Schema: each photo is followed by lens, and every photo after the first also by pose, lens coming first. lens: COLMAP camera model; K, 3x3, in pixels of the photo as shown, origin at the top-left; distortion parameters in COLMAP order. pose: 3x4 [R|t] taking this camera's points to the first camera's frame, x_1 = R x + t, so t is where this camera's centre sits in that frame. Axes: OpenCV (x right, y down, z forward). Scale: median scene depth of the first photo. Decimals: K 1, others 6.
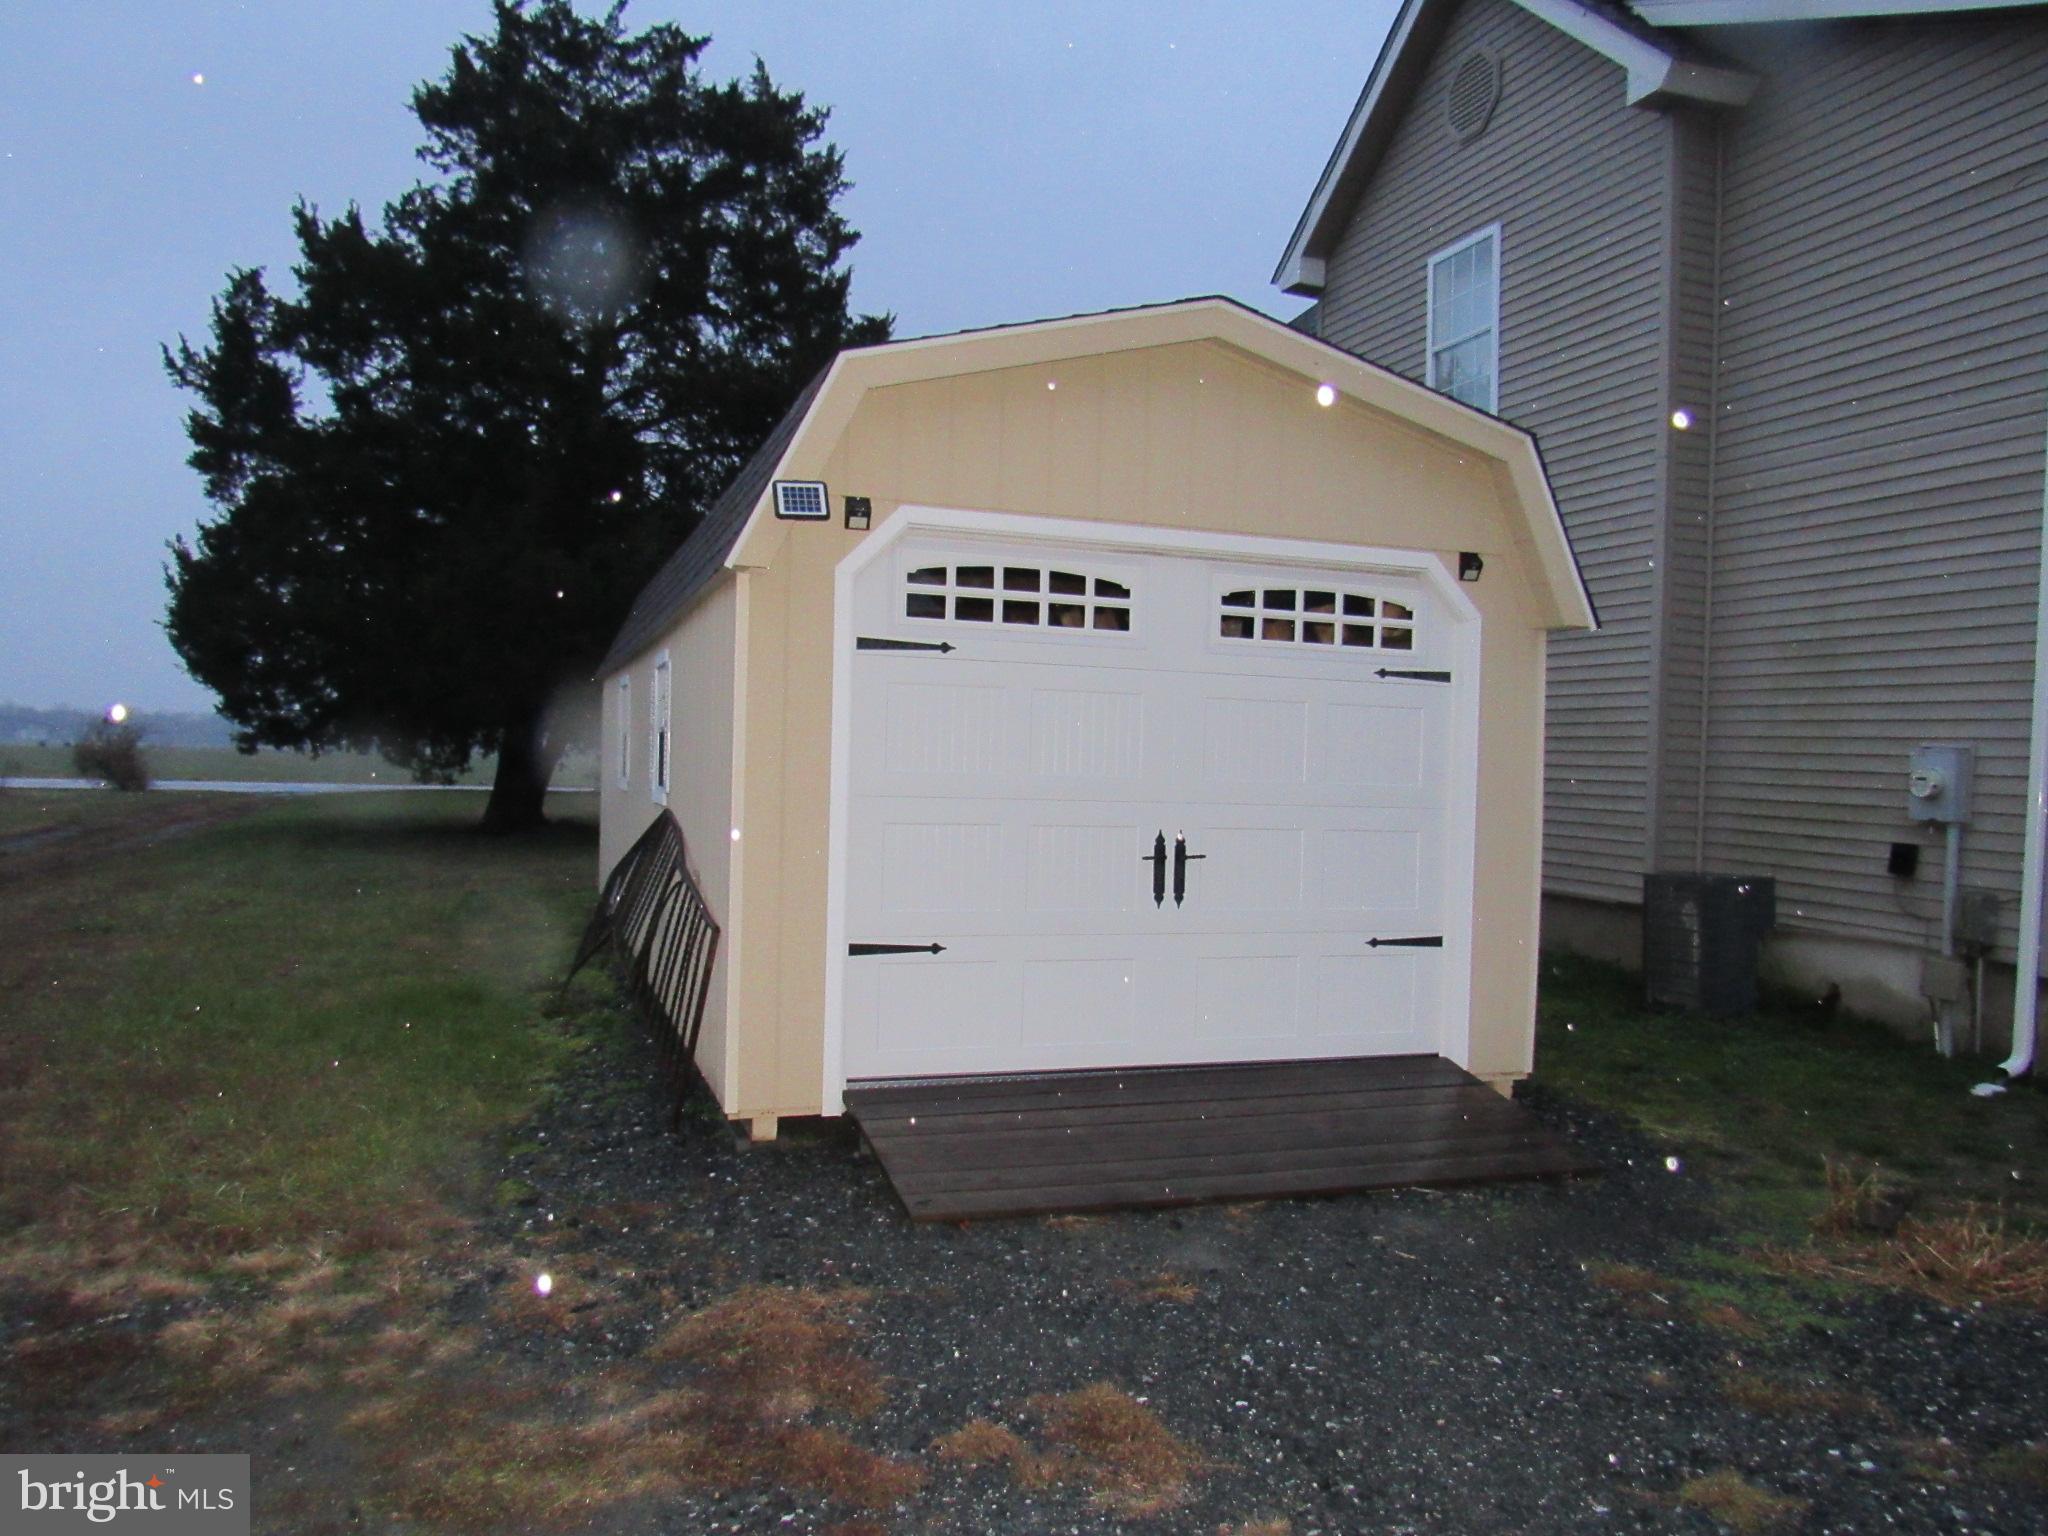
lens RADIAL K [[1459.5, 0, 1022.3], [0, 1459.5, 774.1], [0, 0, 1]] dist [-0.017506, -0.010719]
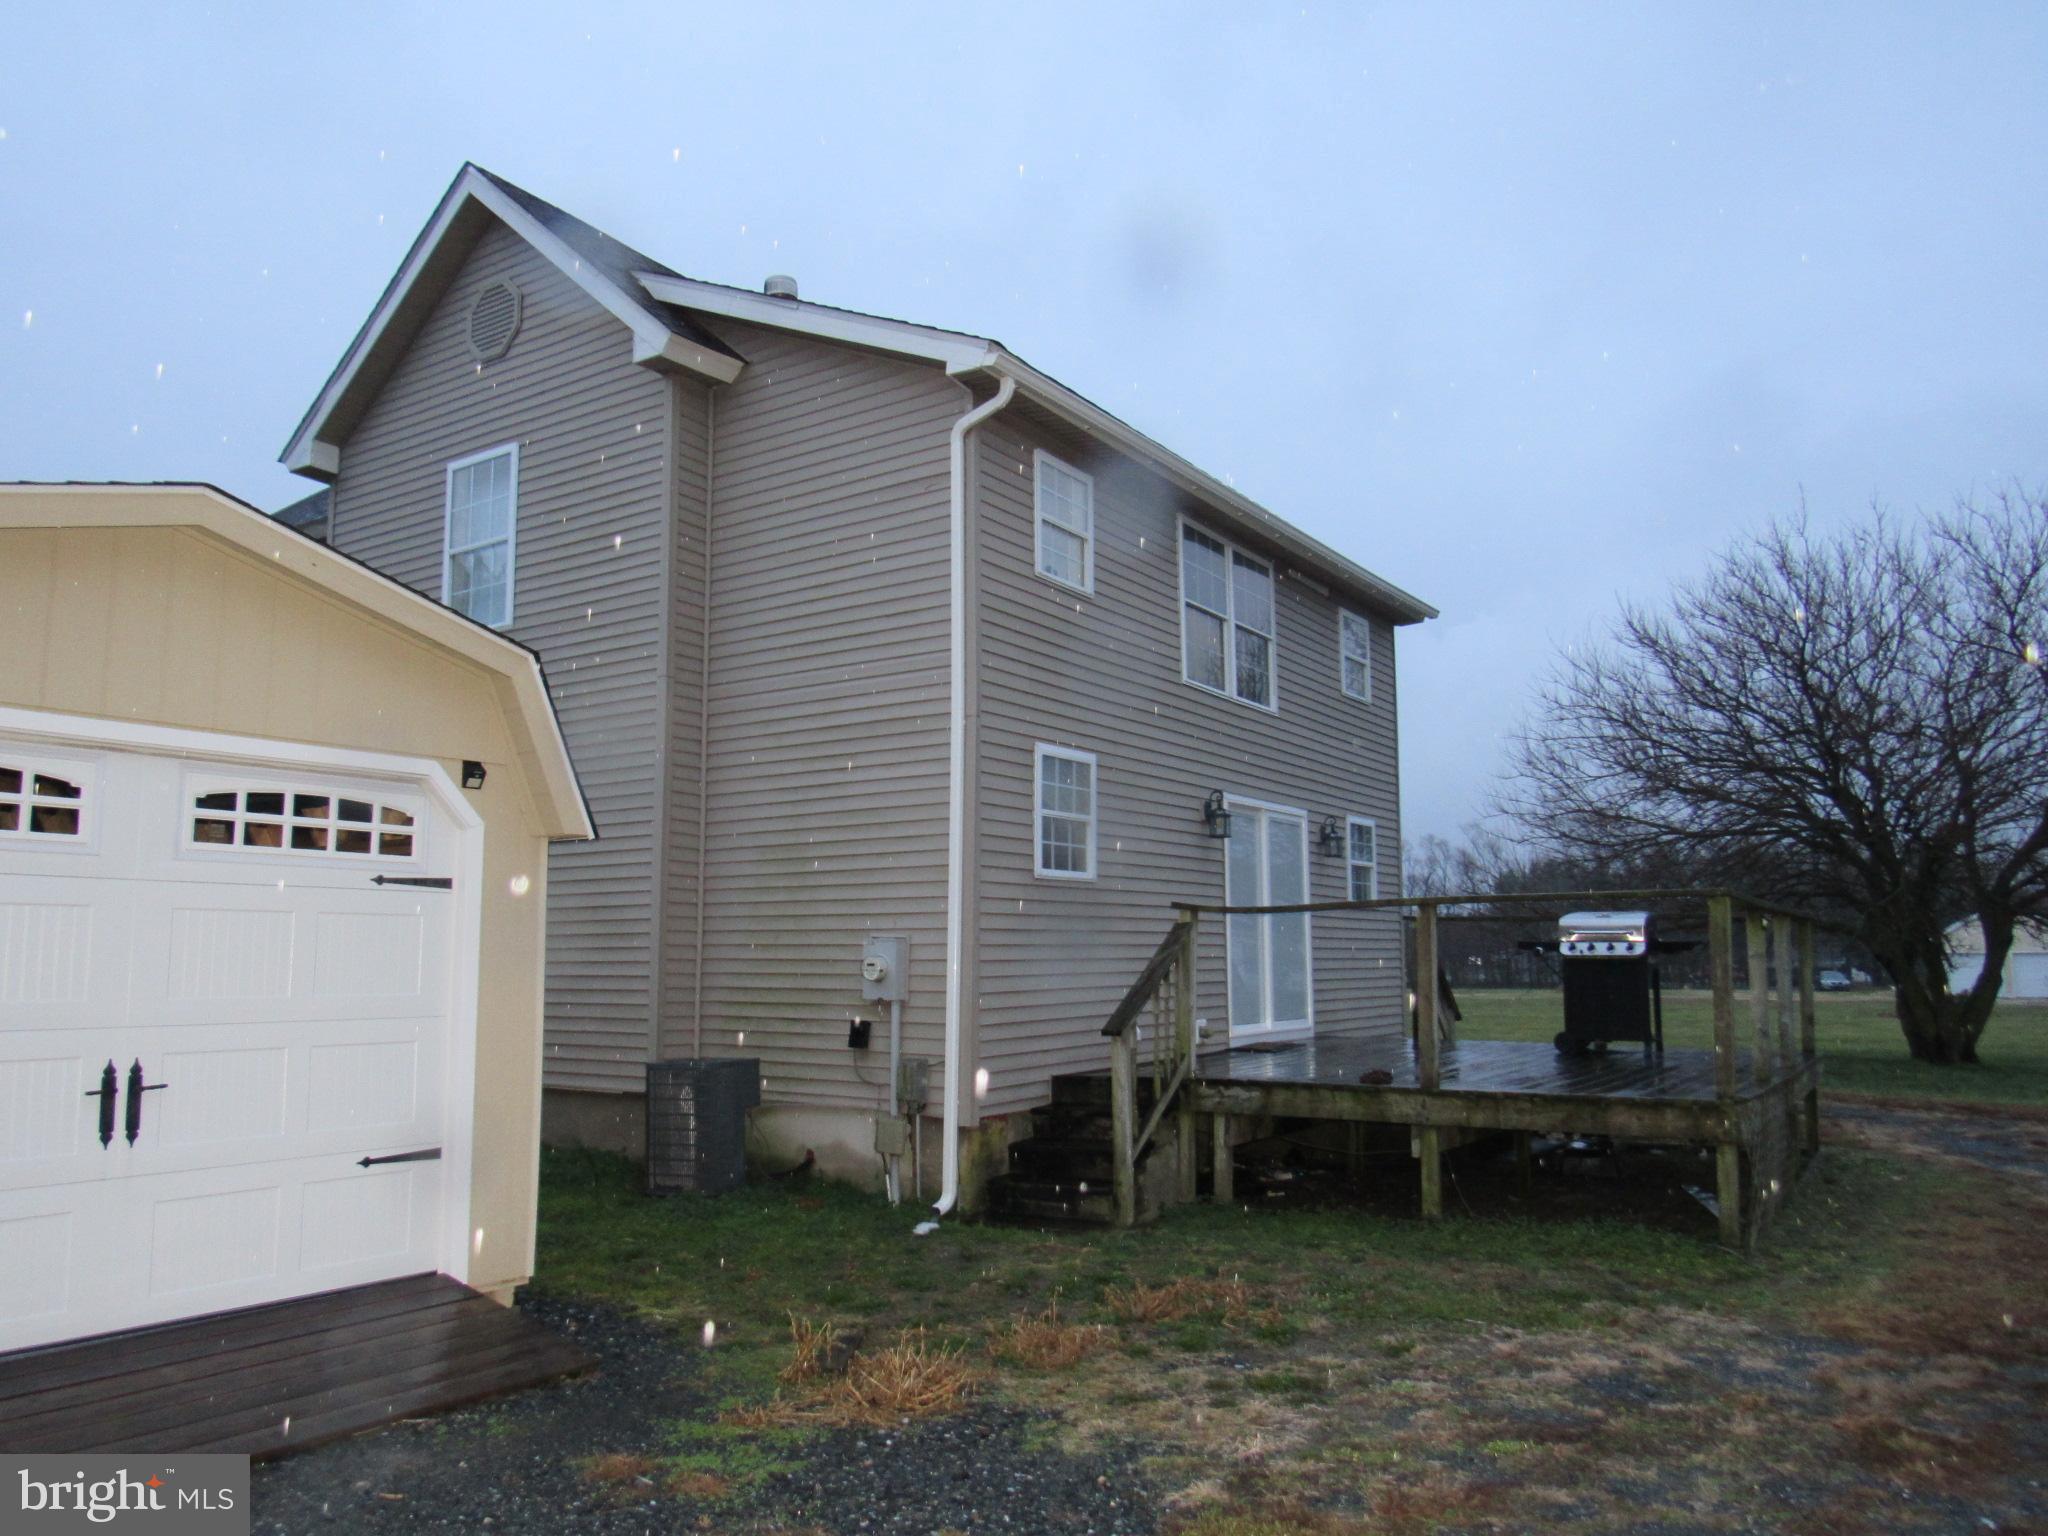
lens RADIAL K [[1459.5, 0, 1030.7], [0, 1459.5, 757.2], [0, 0, 1]] dist [-0.017506, -0.010719]
pose [[0.798502, 0.045935, 0.600237, 0.005478], [0.038666, 0.991112, -0.127286, -0.008652], [-0.600749, 0.124847, 0.789629, -0.041222]]
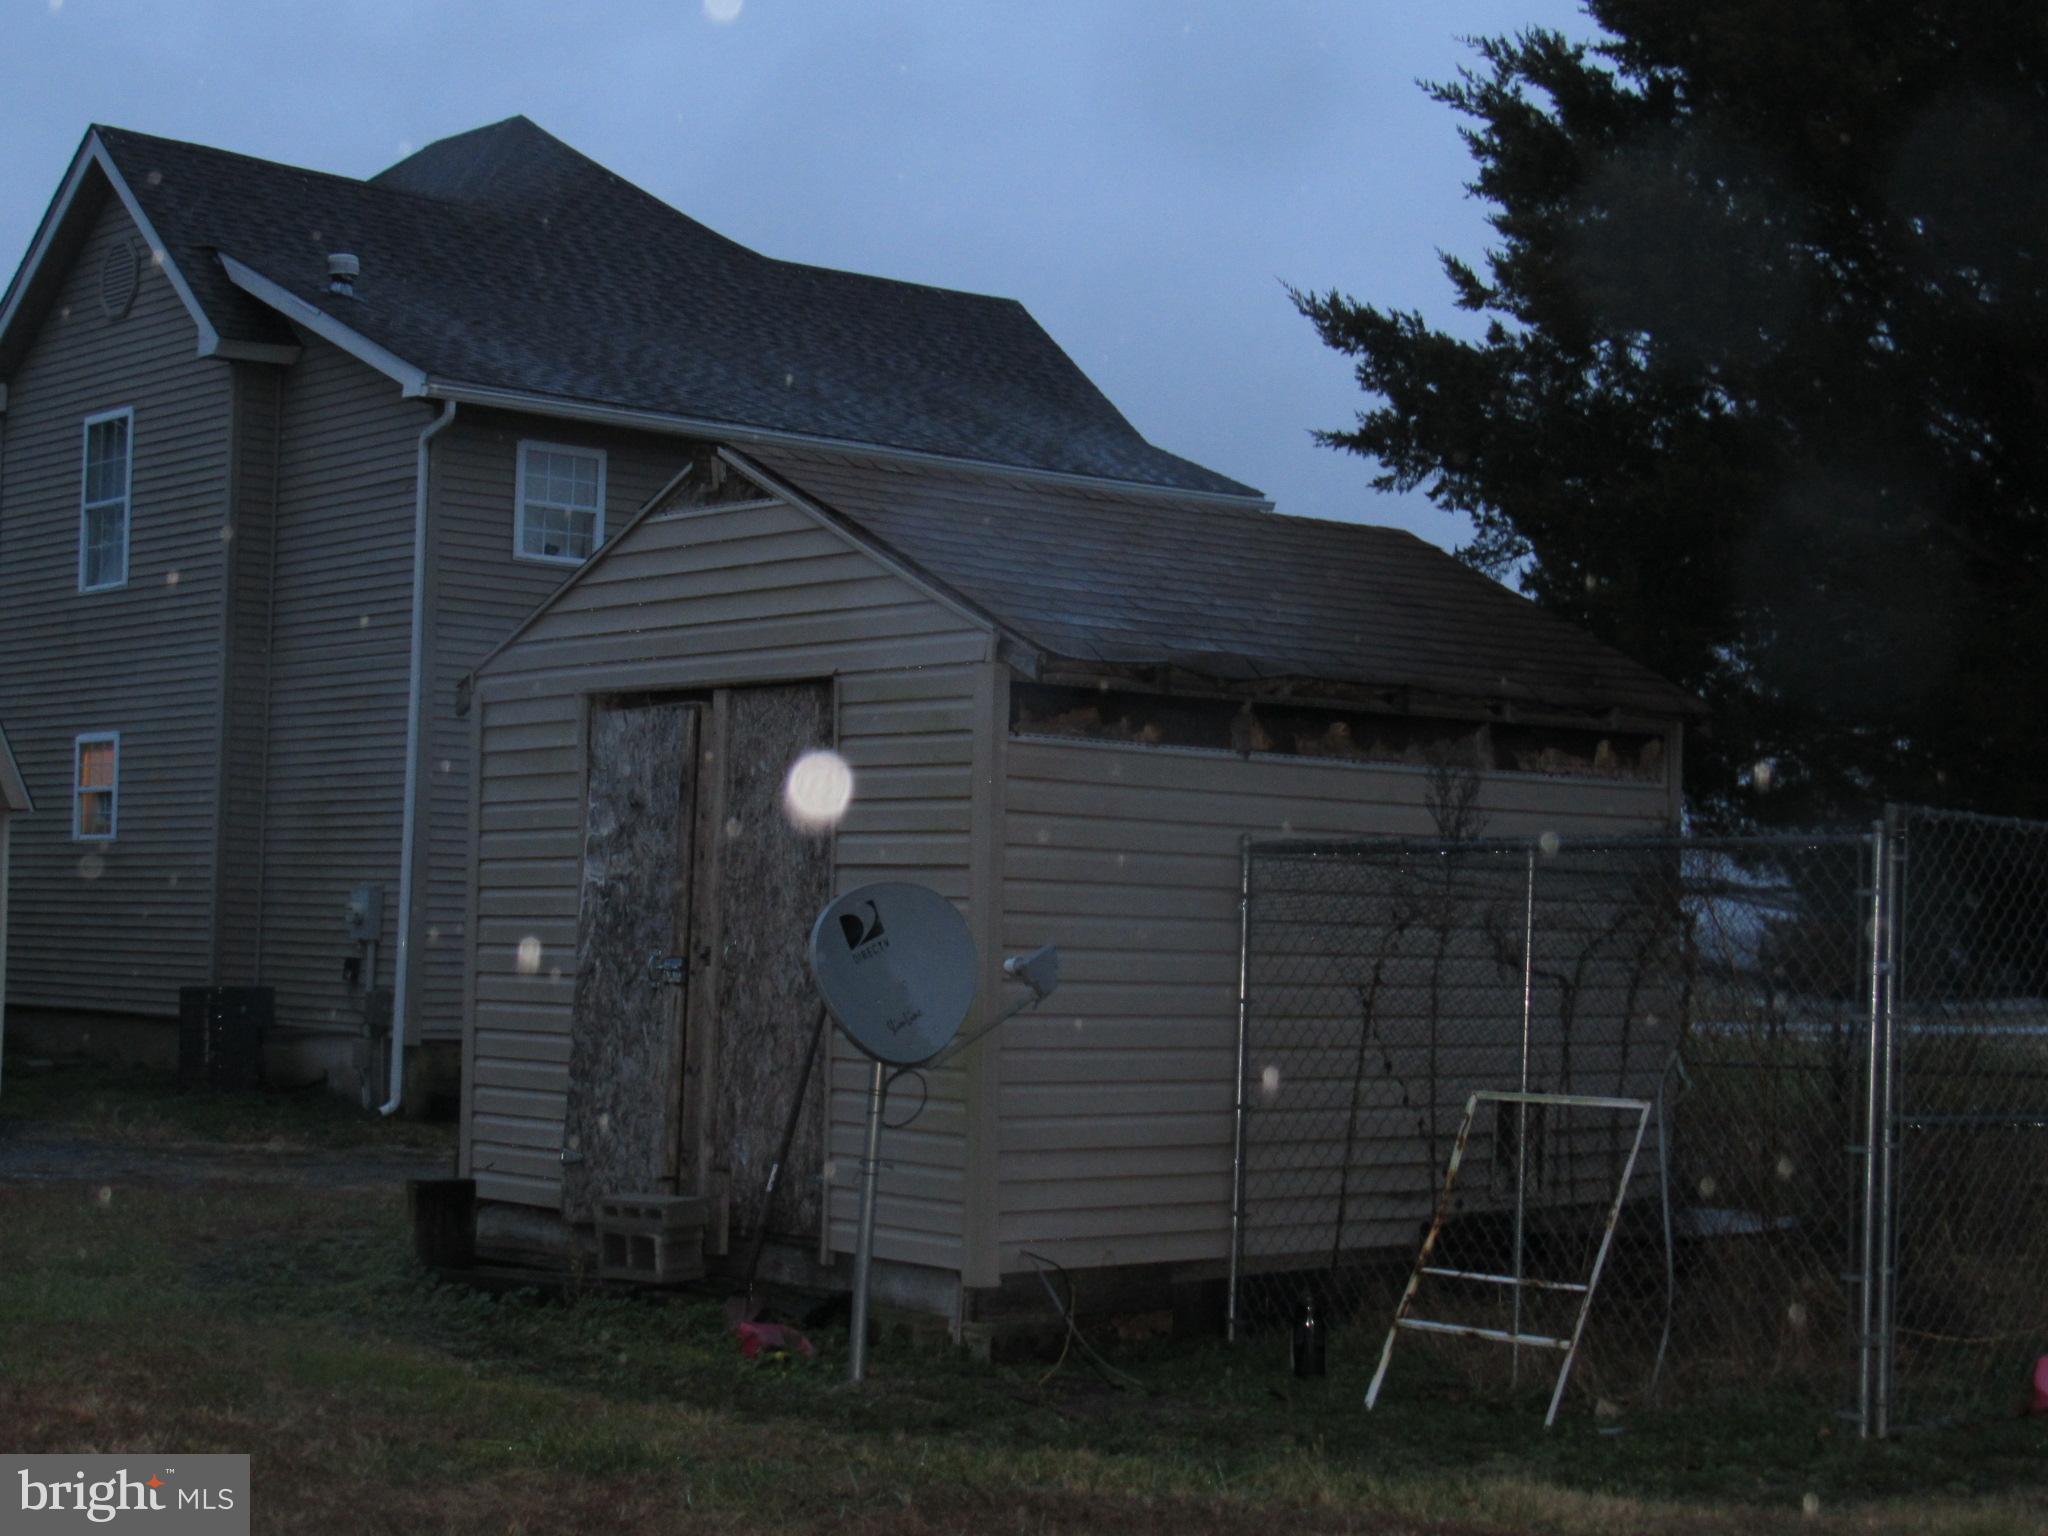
lens RADIAL K [[3285.4, 0, 1027.1], [0, 3285.4, 766.0], [0, 0, 1]] dist [-0.056074, 0.000000]
pose [[0.927566, 0.021076, 0.373065, 0.064605], [0.004151, 0.997765, -0.066688, 0.087133], [-0.373636, 0.063407, 0.925406, -2.357660]]
